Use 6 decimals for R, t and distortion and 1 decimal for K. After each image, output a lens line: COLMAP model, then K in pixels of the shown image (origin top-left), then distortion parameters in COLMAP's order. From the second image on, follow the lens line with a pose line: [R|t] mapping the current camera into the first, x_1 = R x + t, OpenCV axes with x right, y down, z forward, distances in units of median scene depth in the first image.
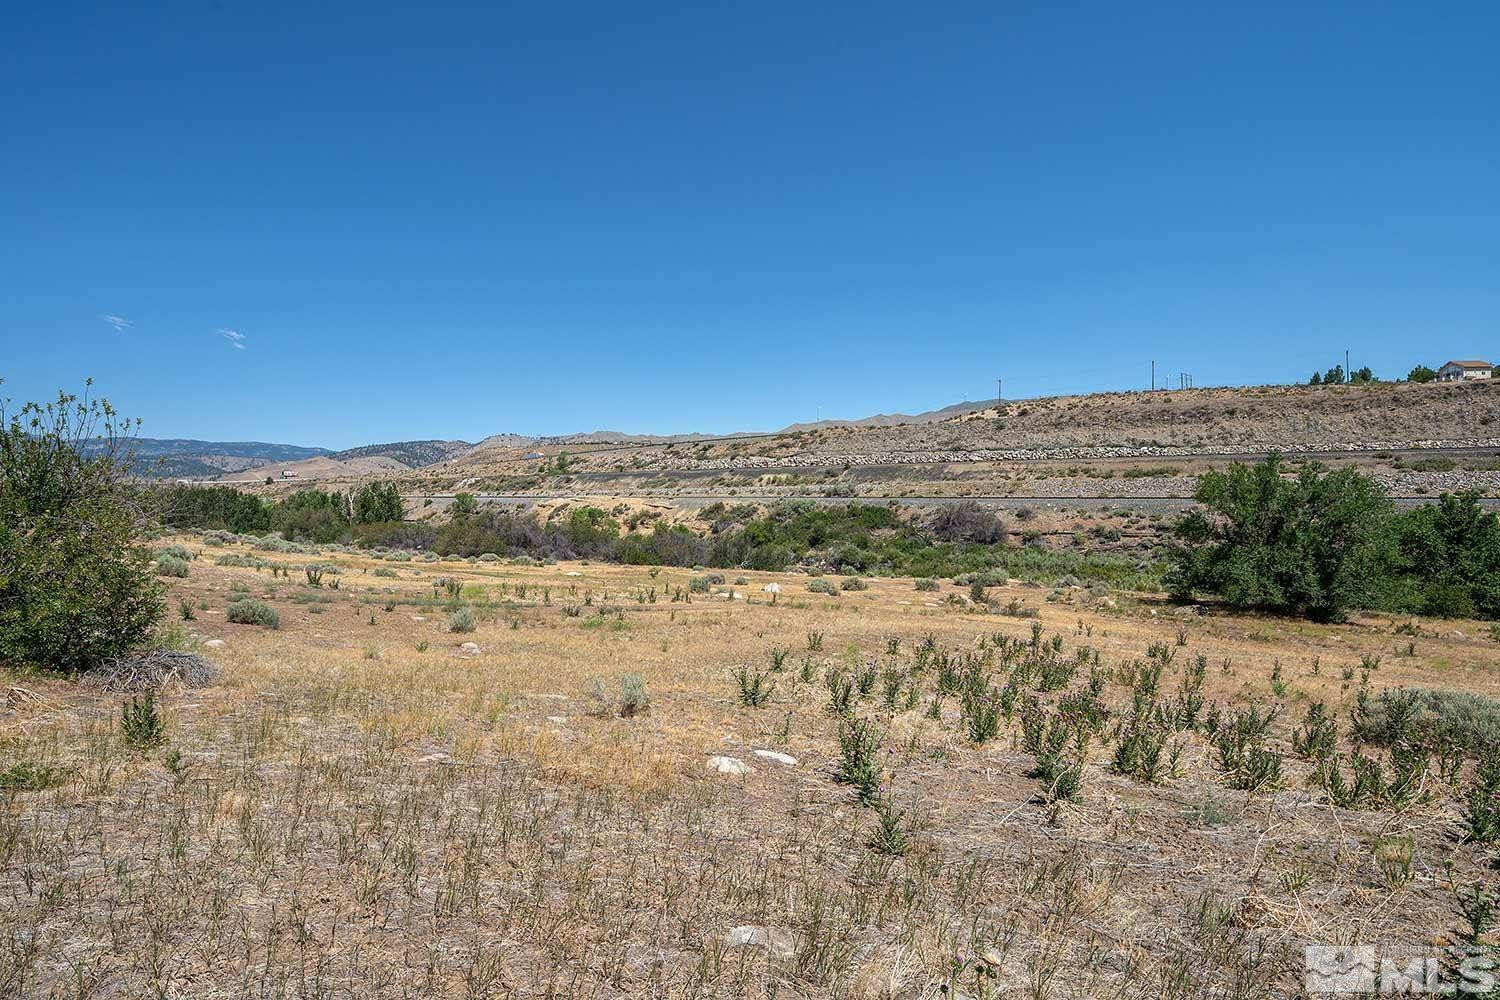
lens RADIAL K [[735.2, 0, 737.4], [0, 735.2, 507.8], [0, 0, 1]] dist [0.000770, -0.004007]
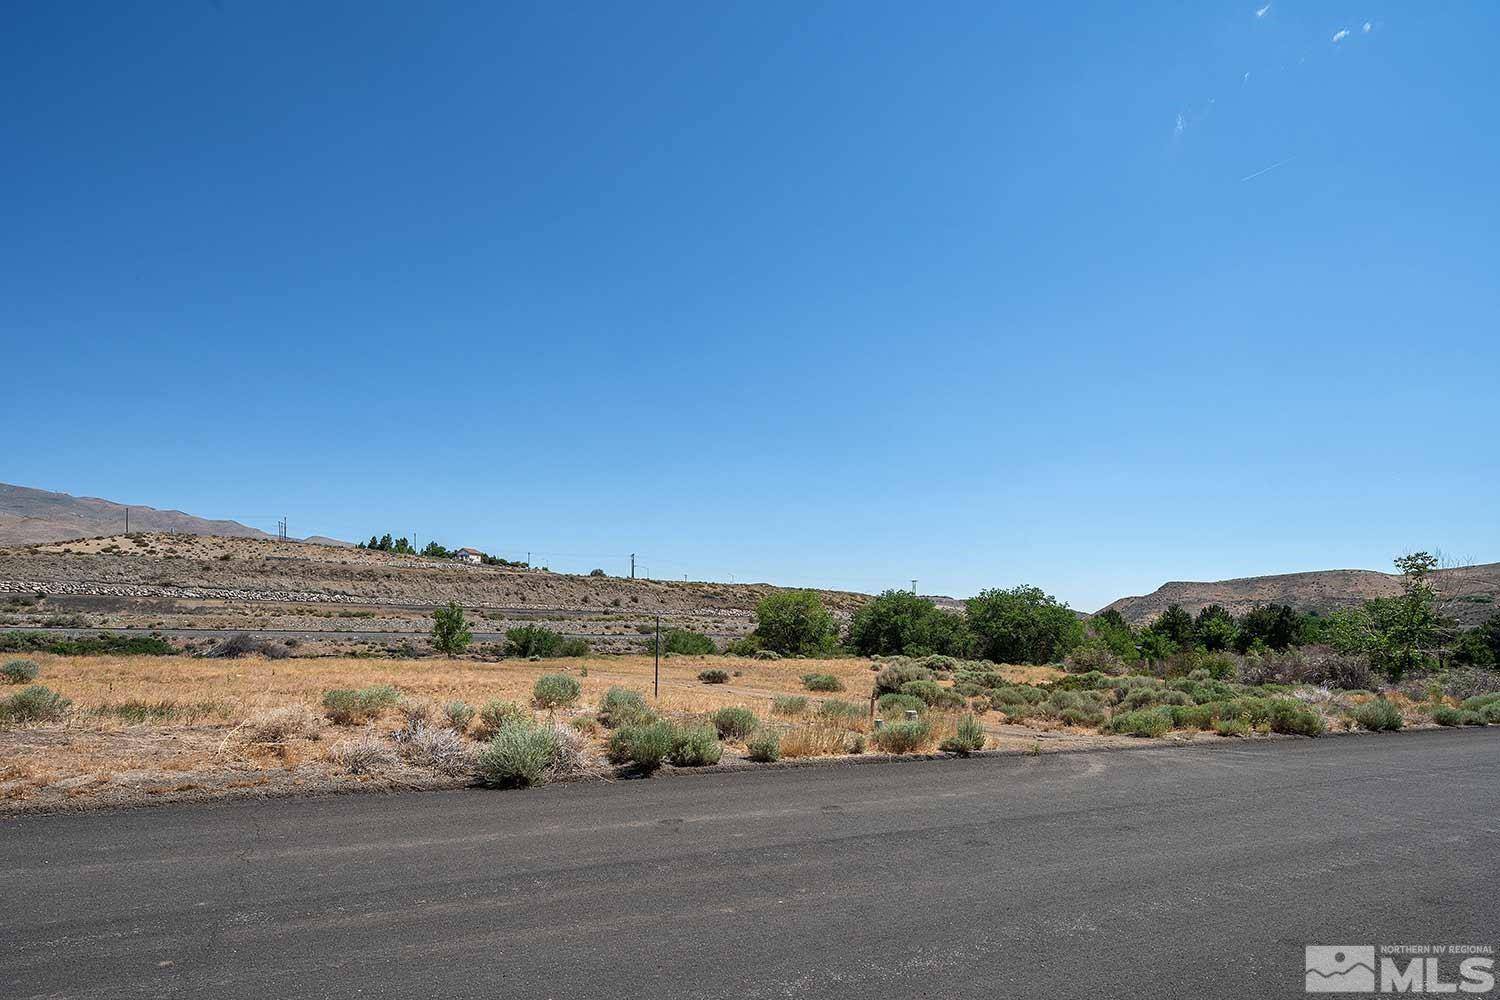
lens RADIAL K [[733.5, 0, 746.2], [0, 733.5, 642.0], [0, 0, 1]] dist [0.006160, -0.003965]
pose [[0.335719, -0.012960, 0.941873, -0.533822], [-0.004579, 0.999871, 0.015390, -0.015650], [-0.941951, -0.009480, 0.335617, -0.244302]]
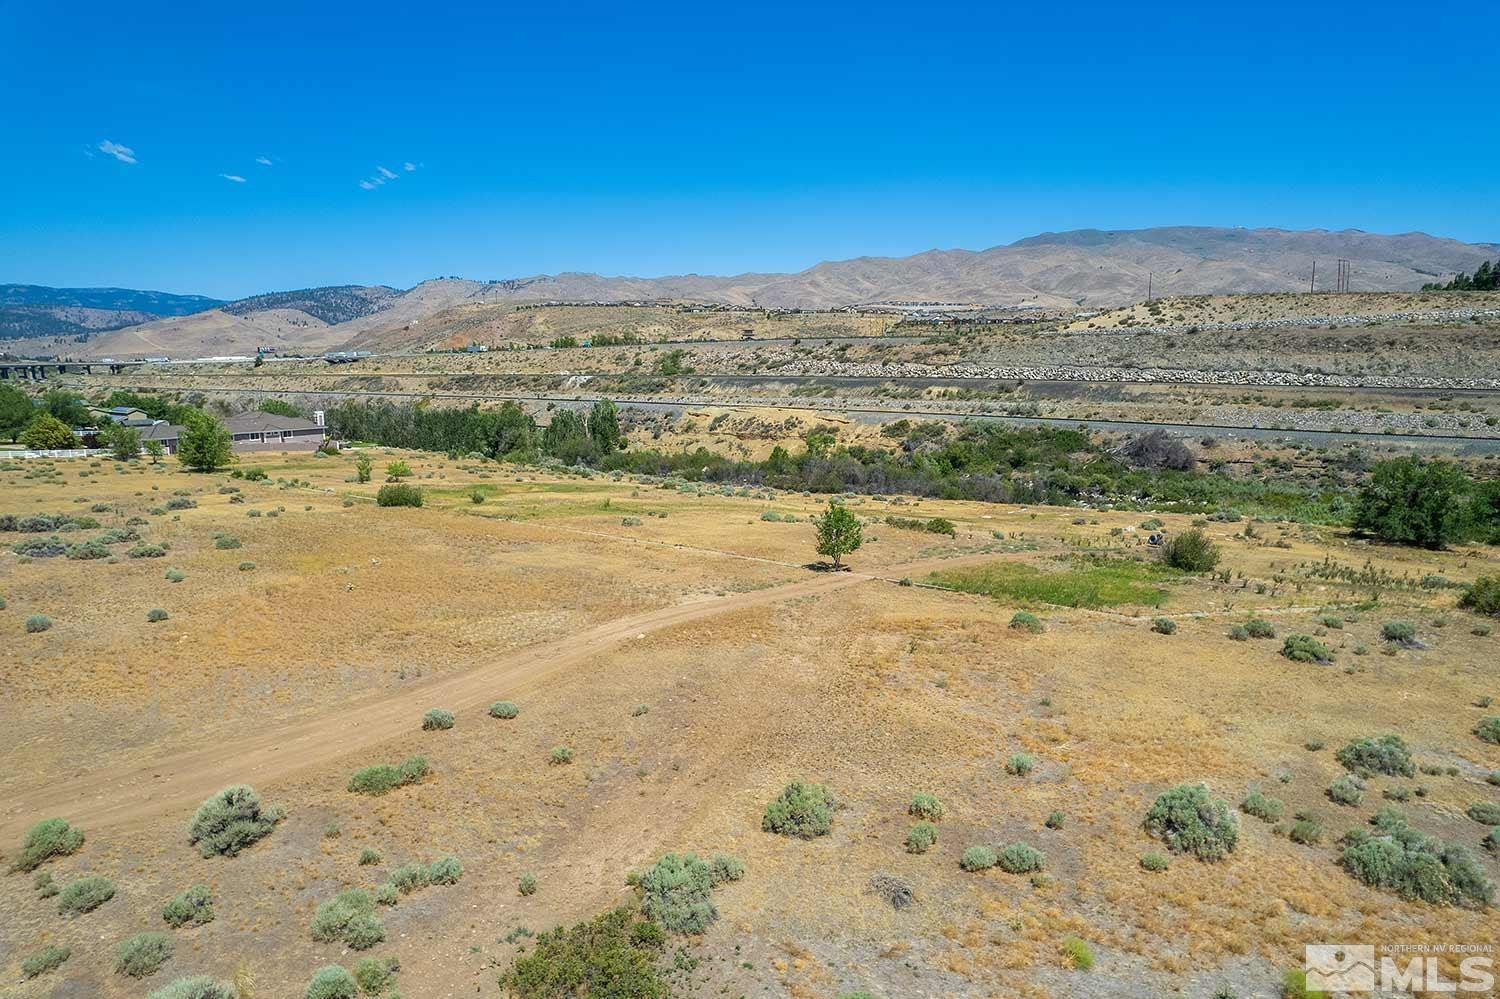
lens RADIAL K [[958.9, 0, 751.6], [0, 958.9, 509.0], [0, 0, 1]] dist [-0.077184, 0.070579]
pose [[0.999941, -0.002549, 0.010566, -0.279450], [0.001013, 0.989735, 0.142910, -0.083002], [-0.010822, -0.142891, 0.989679, -0.385444]]
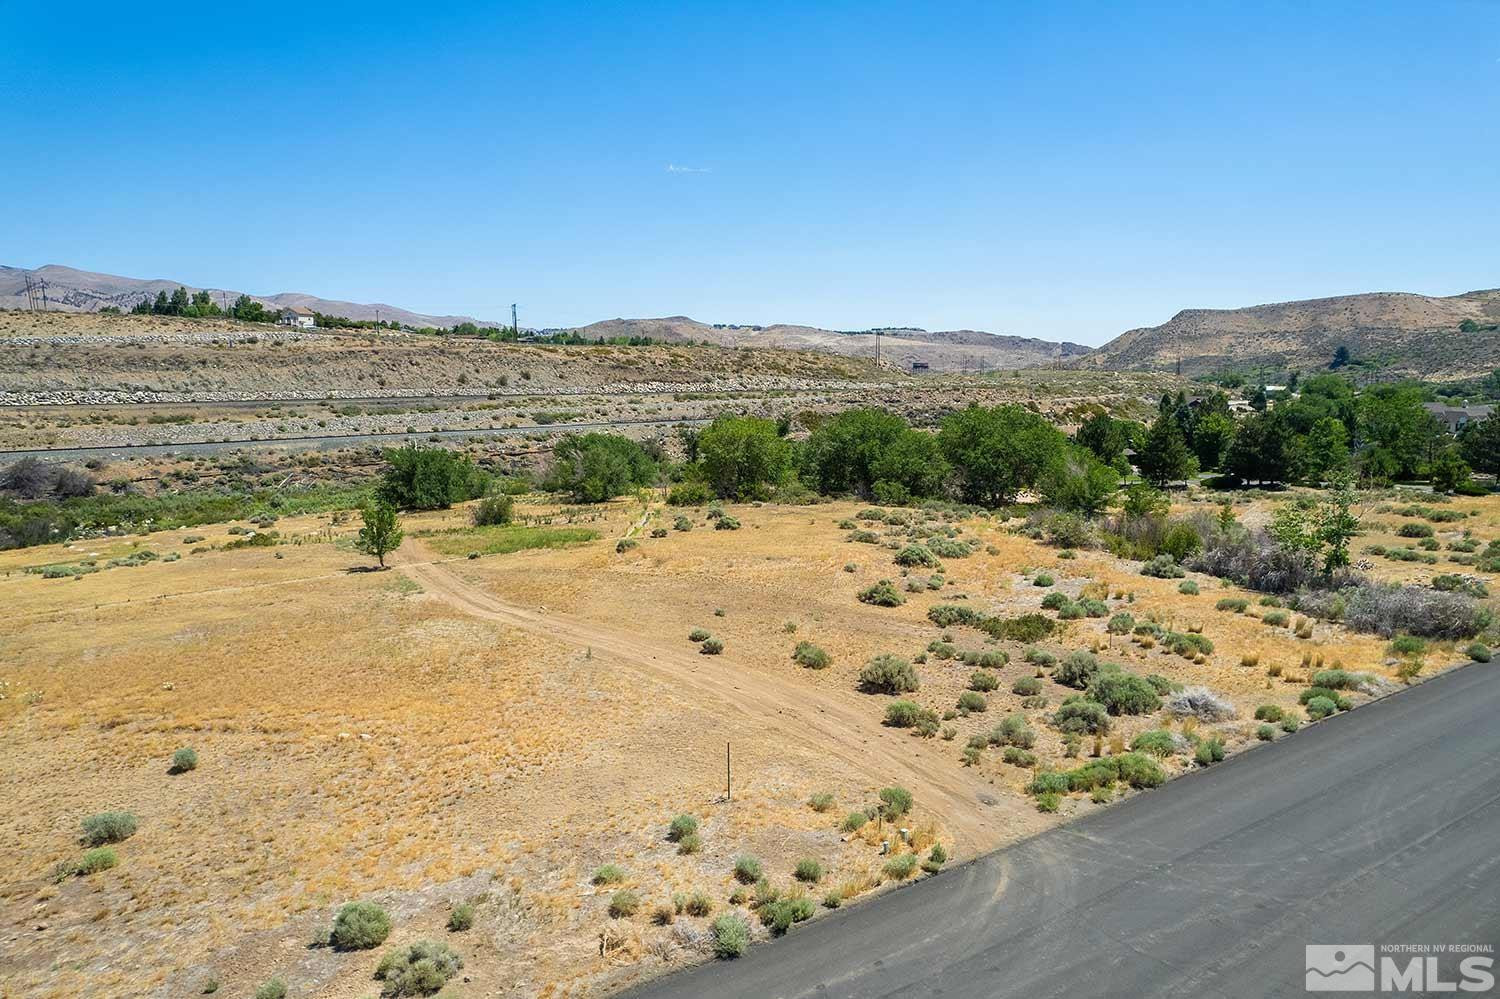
lens RADIAL K [[958.9, 0, 758.1], [0, 958.9, 510.9], [0, 0, 1]] dist [-0.077184, 0.070579]
pose [[0.237743, -0.142331, 0.960844, -0.606814], [0.023413, 0.989758, 0.140821, -0.080976], [-0.971046, -0.010982, 0.238640, -0.248616]]
